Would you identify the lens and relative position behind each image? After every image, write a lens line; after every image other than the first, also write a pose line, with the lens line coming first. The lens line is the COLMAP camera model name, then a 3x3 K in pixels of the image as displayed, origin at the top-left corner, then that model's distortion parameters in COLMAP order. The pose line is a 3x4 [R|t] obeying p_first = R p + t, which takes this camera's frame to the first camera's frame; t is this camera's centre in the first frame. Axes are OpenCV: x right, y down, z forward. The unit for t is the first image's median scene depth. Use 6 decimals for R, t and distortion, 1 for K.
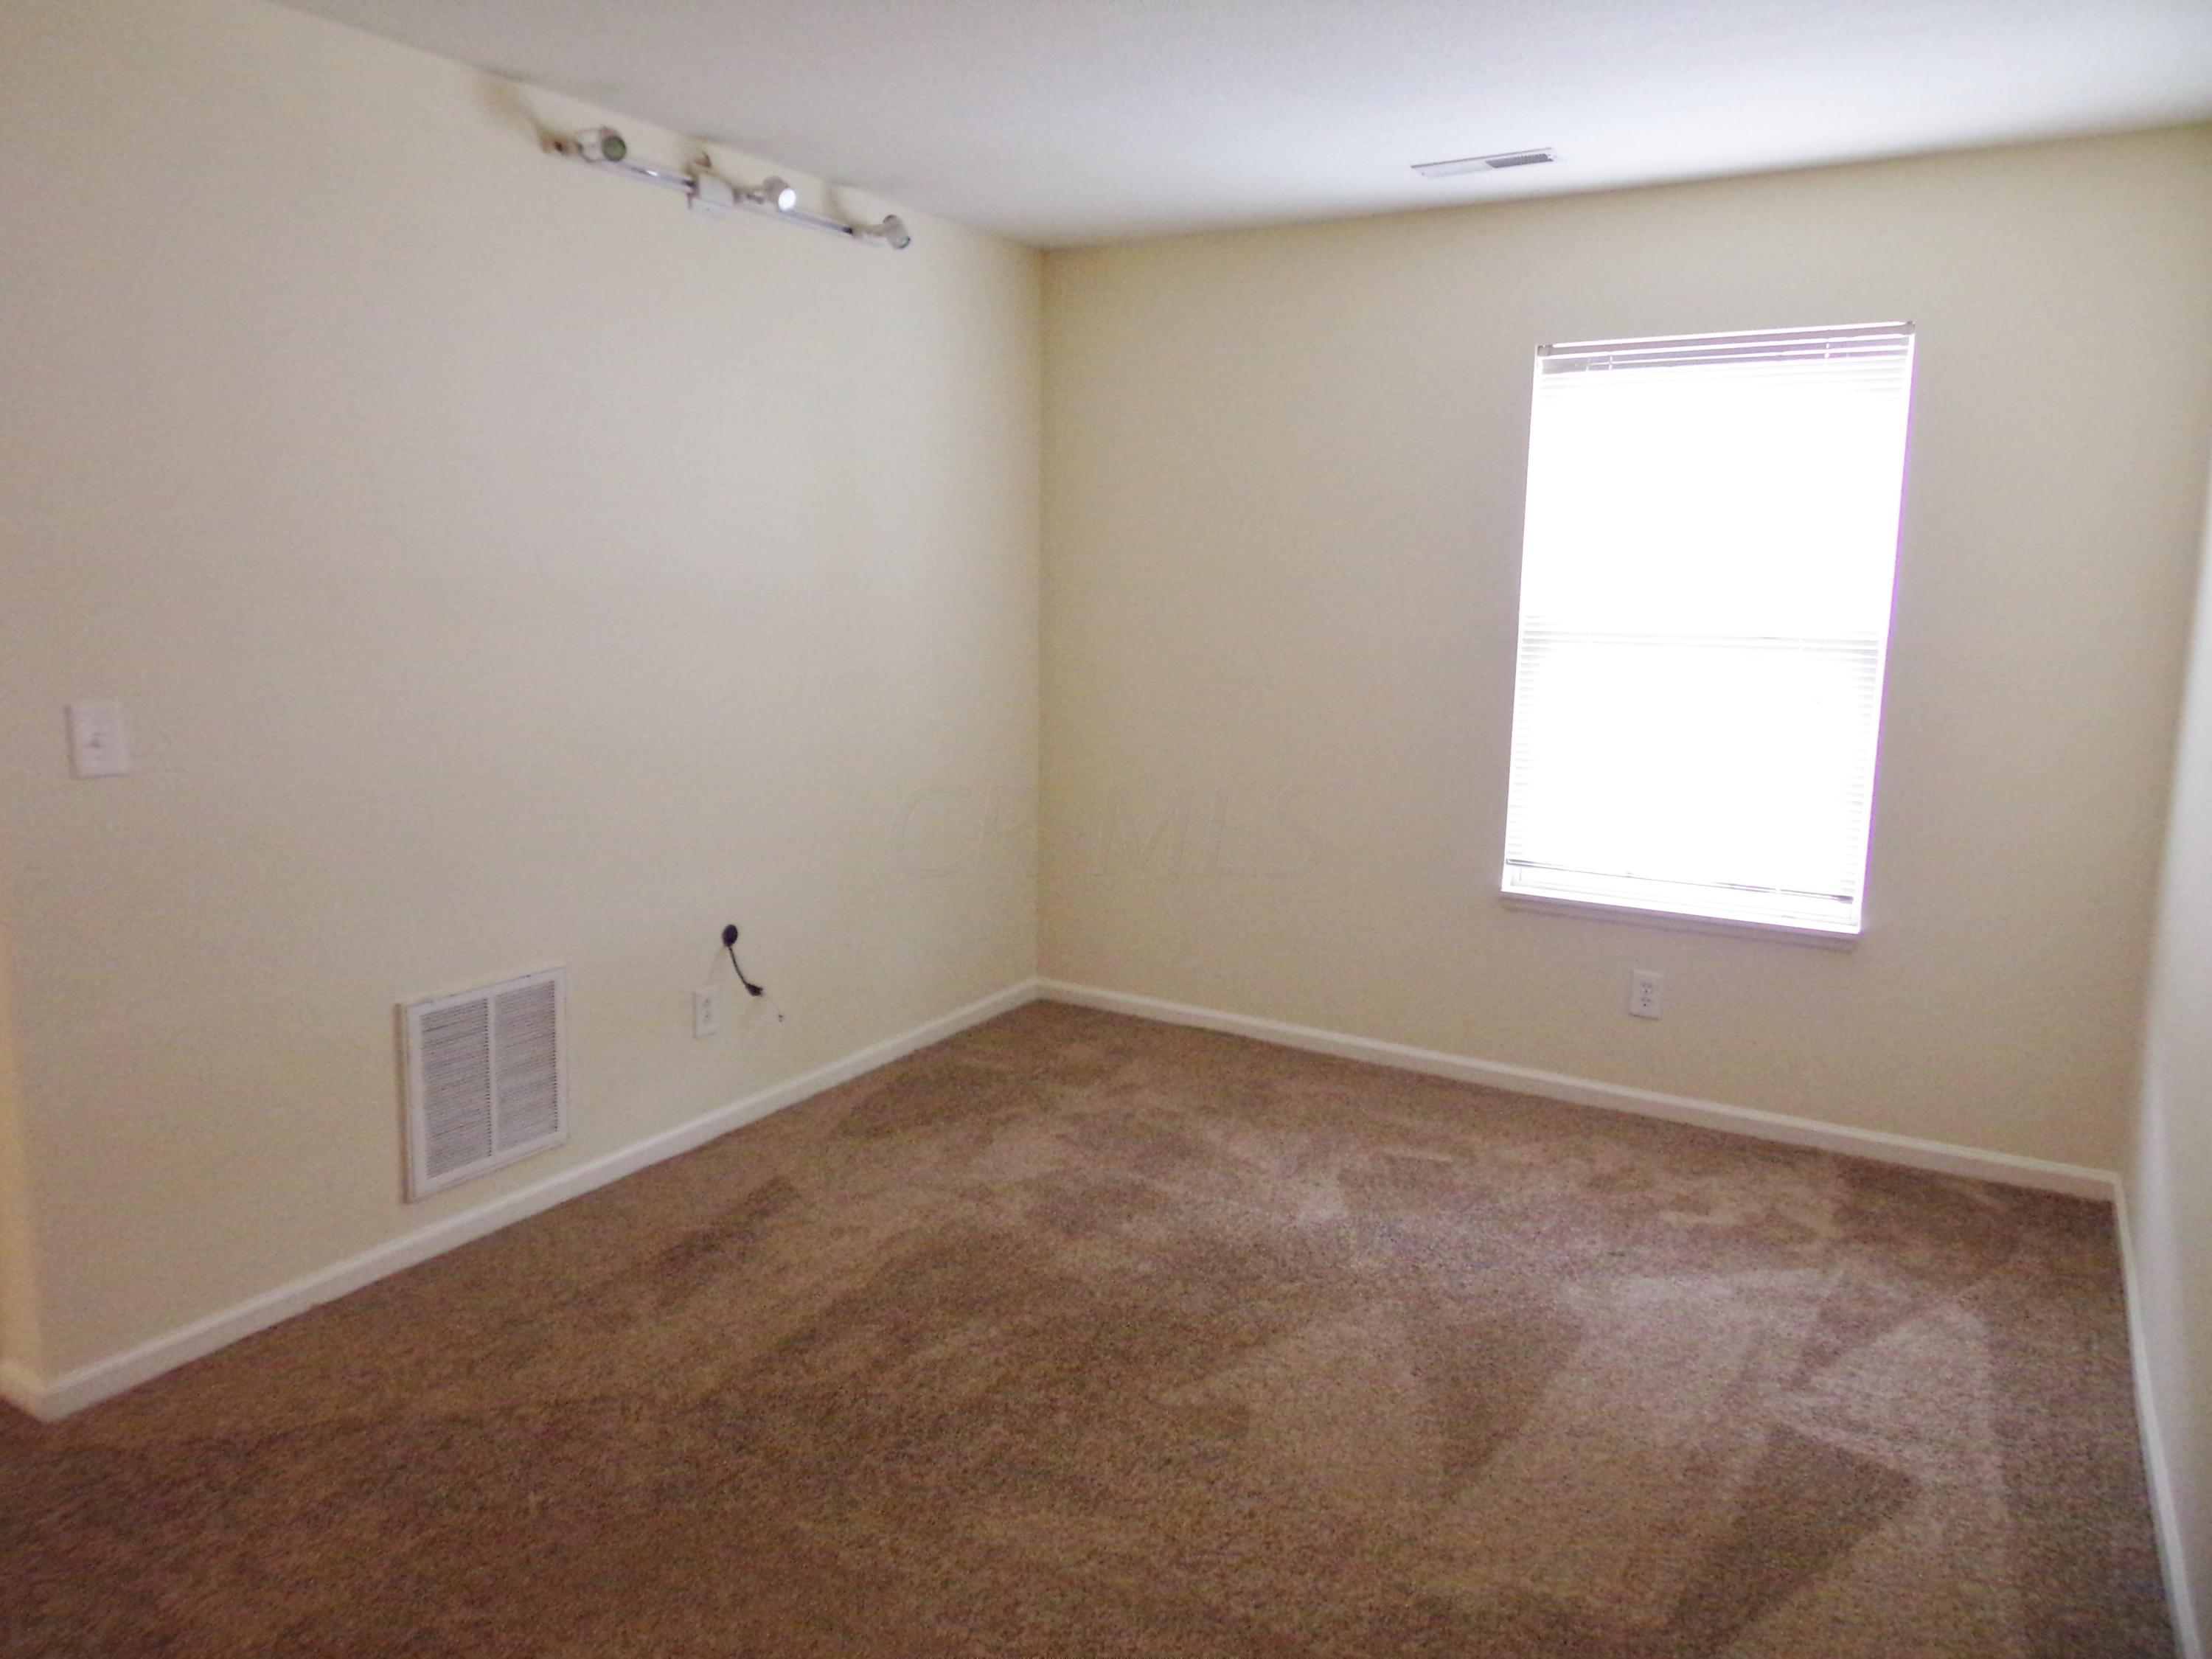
lens RADIAL K [[1541.9, 0, 1073.5], [0, 1541.9, 800.1], [0, 0, 1]] dist [0.057845, -0.090513]
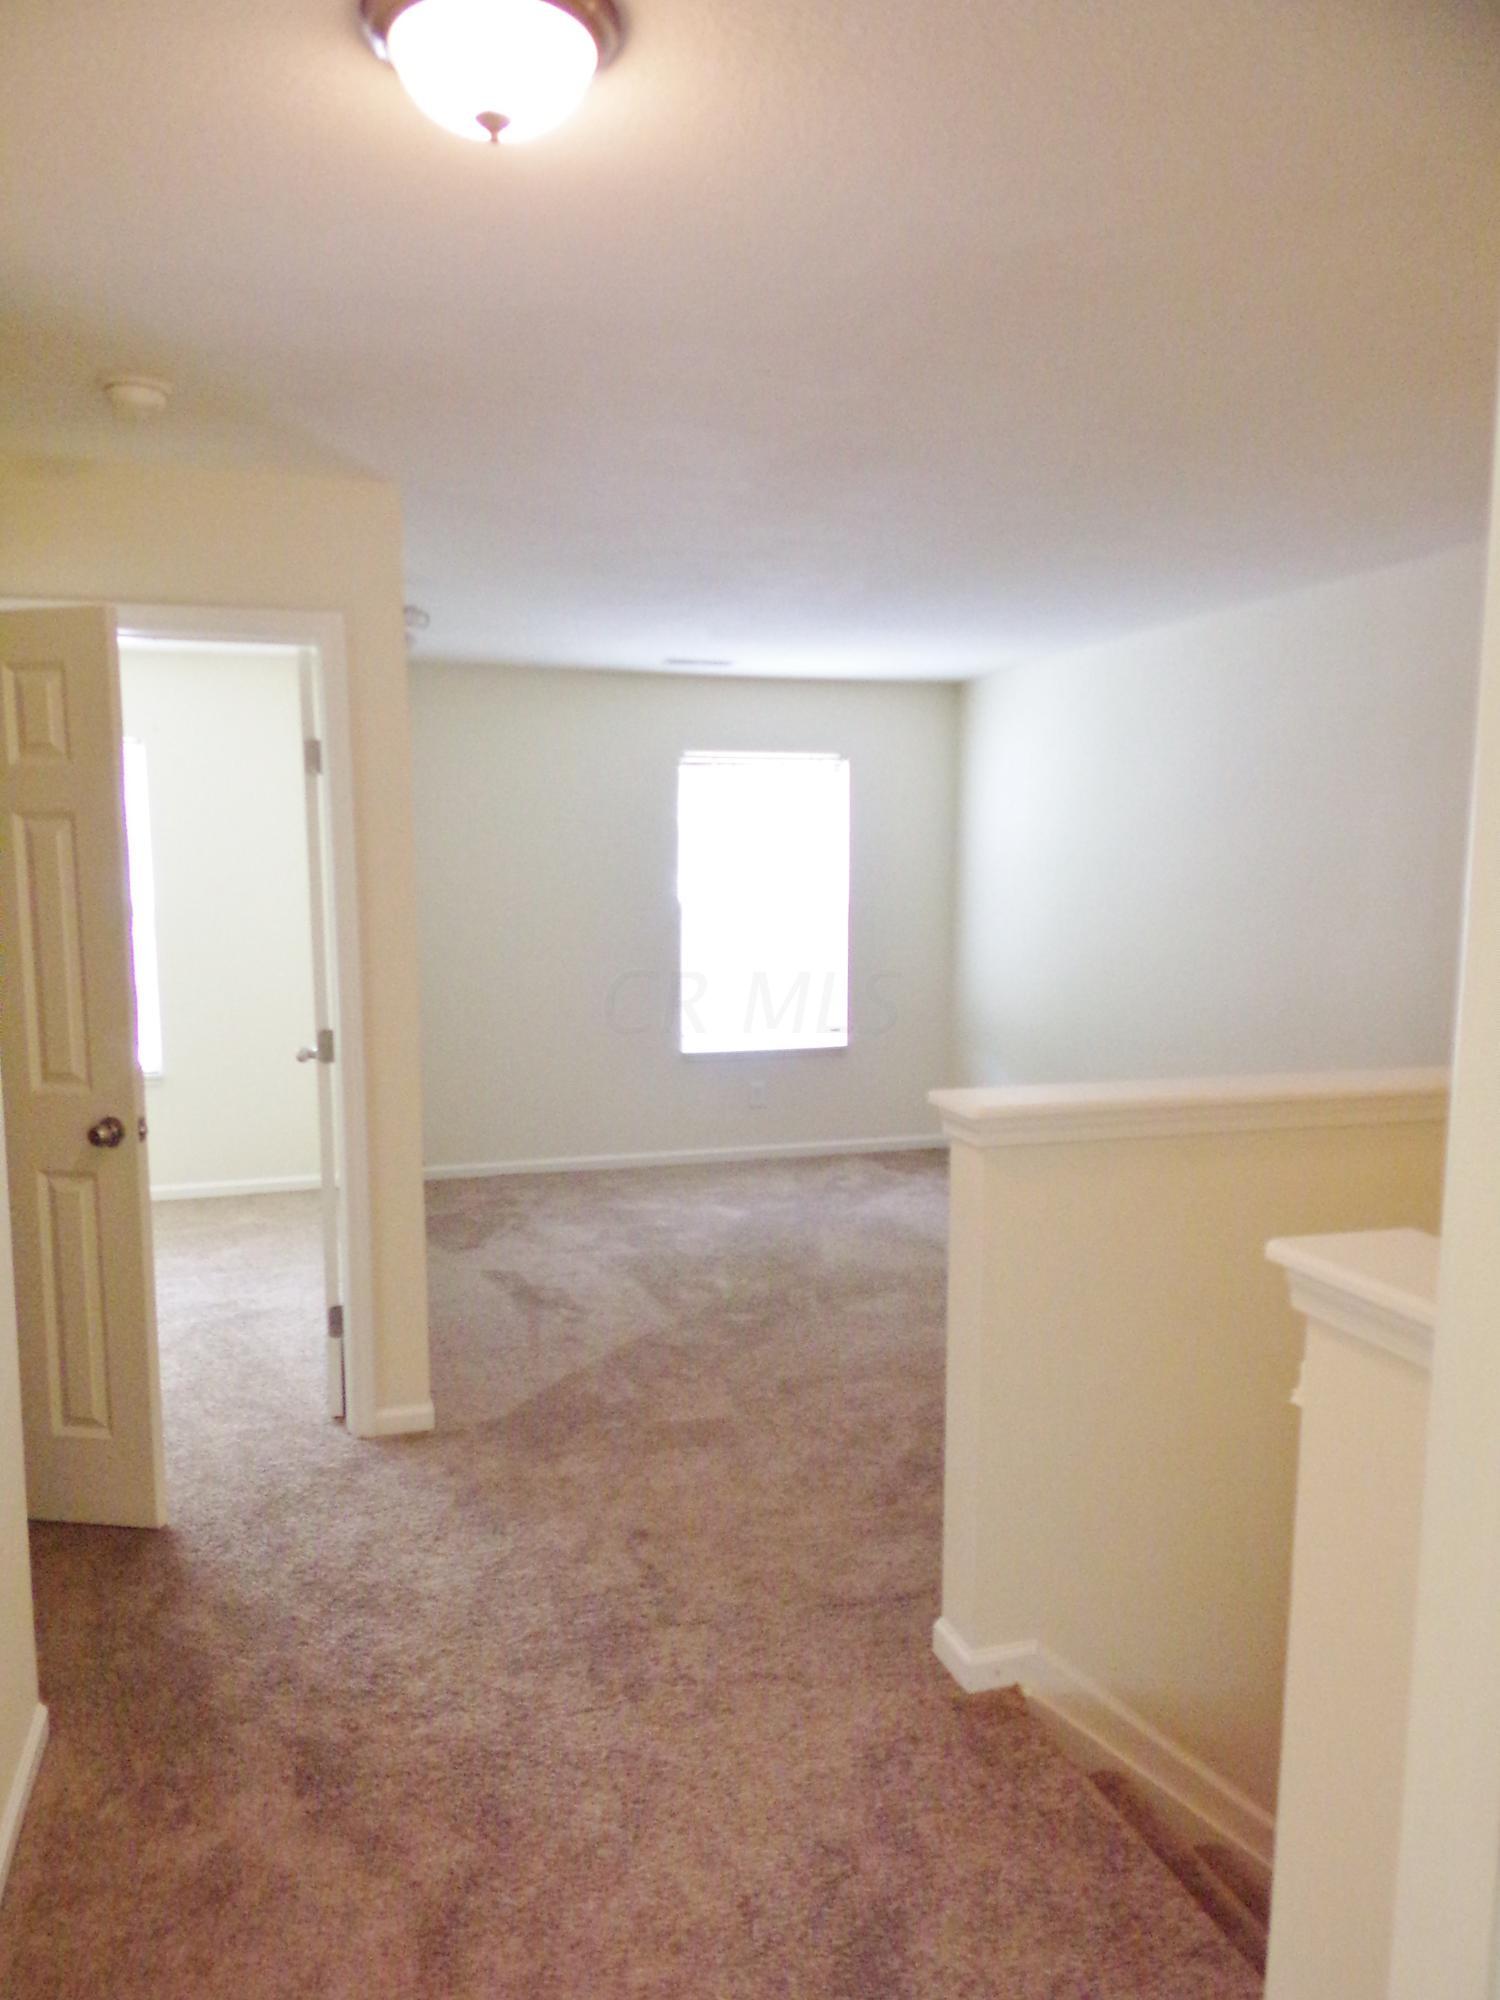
lens RADIAL K [[1431.1, 0, 759.6], [0, 1431.1, 1028.2], [0, 0, 1]] dist [0.096641, -0.119154]
pose [[0.646204, -0.099358, 0.756669, -1.039101], [0.122491, 0.992138, 0.025669, -0.000107], [-0.753270, 0.076097, 0.653294, -0.166144]]
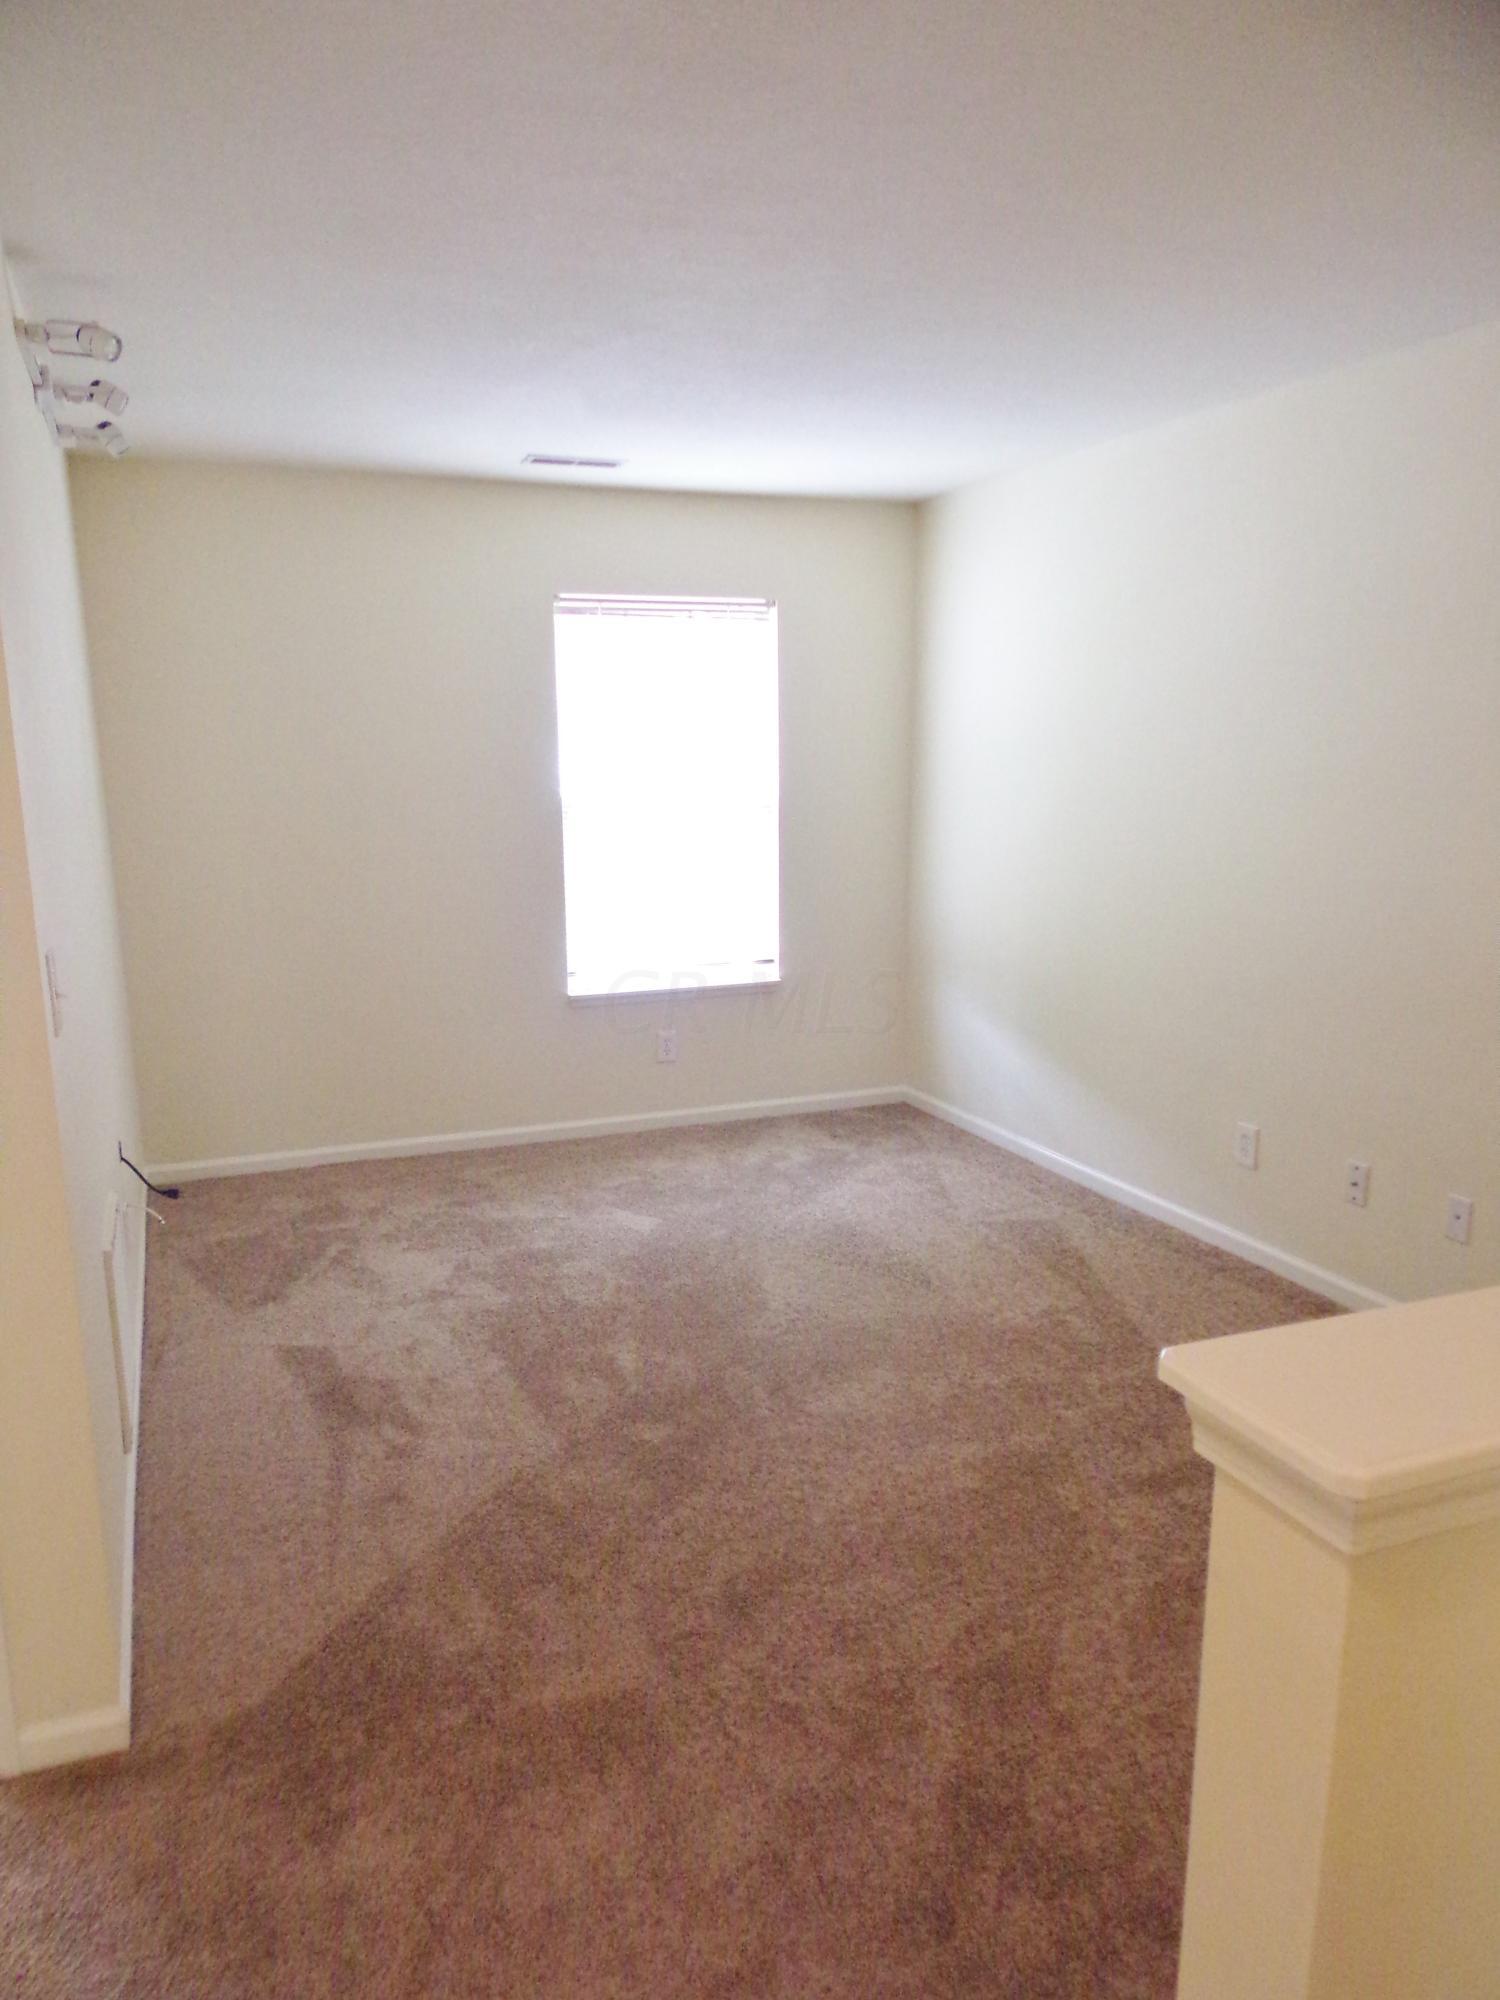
lens RADIAL K [[1424.2, 0, 739.5], [0, 1424.2, 1025.1], [0, 0, 1]] dist [0.097592, -0.104315]
pose [[0.600342, -0.172796, 0.780853, -0.711562], [0.137009, 0.984166, 0.112451, -0.042207], [-0.787920, 0.039475, 0.614511, 0.120073]]
